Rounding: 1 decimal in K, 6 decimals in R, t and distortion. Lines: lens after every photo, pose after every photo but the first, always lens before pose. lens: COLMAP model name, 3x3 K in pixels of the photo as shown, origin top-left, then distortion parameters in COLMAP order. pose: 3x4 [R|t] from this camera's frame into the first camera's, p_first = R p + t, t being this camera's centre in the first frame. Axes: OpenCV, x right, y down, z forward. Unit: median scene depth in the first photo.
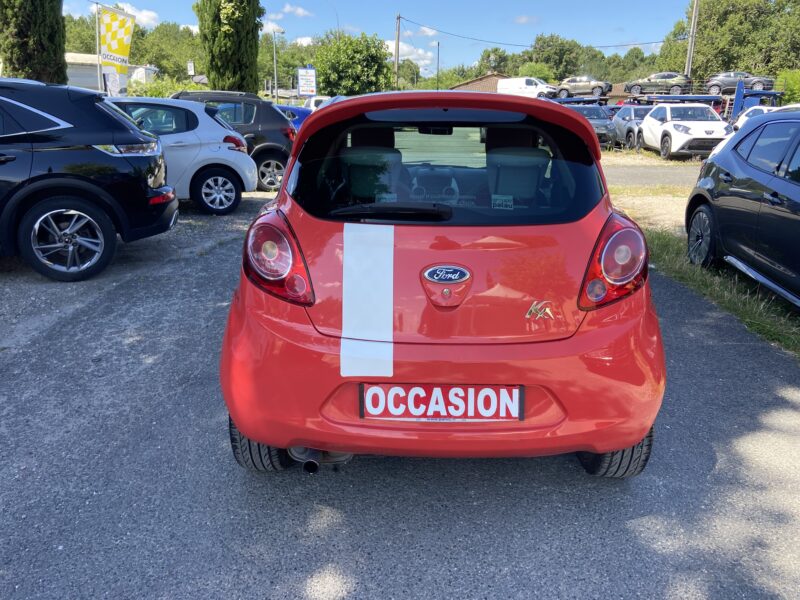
lens RADIAL K [[608.9, 0, 412.1], [0, 608.9, 300.0], [0, 0, 1]] dist [0.100929, -0.128717]
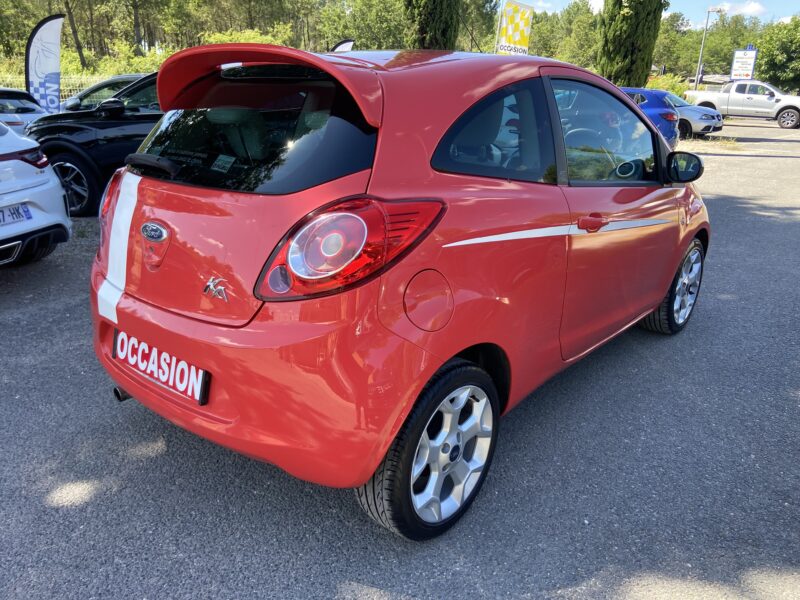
lens RADIAL K [[608.9, 0, 412.1], [0, 608.9, 300.0], [0, 0, 1]] dist [0.100929, -0.128717]
pose [[0.774439, 0.196777, -0.601268, 0.058421], [-0.188561, 0.978996, 0.077527, -0.005281], [0.603894, 0.053336, 0.795278, 0.028574]]
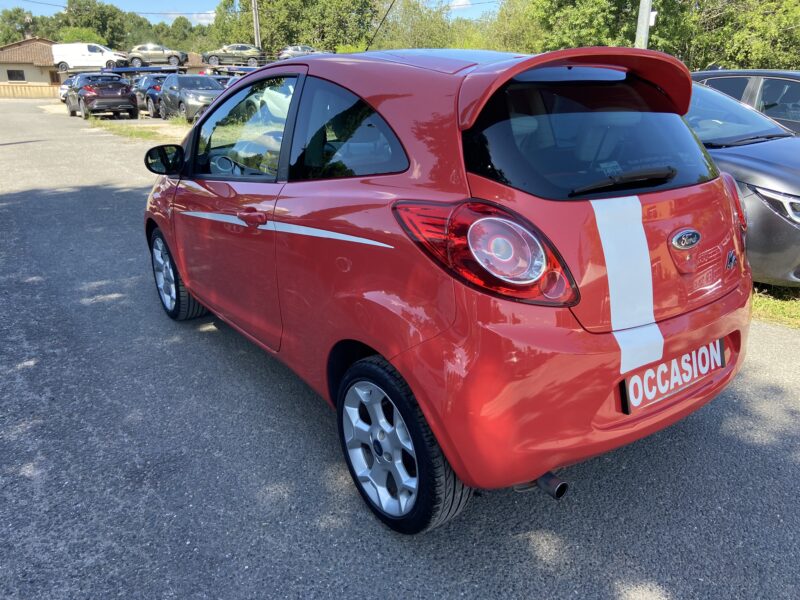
lens RADIAL K [[608.9, 0, 412.1], [0, 608.9, 300.0], [0, 0, 1]] dist [0.100929, -0.128717]
pose [[0.792396, -0.208738, 0.573182, -0.051273], [0.185005, 0.977610, 0.100261, -0.007519], [-0.581276, 0.026595, 0.813272, 0.027787]]
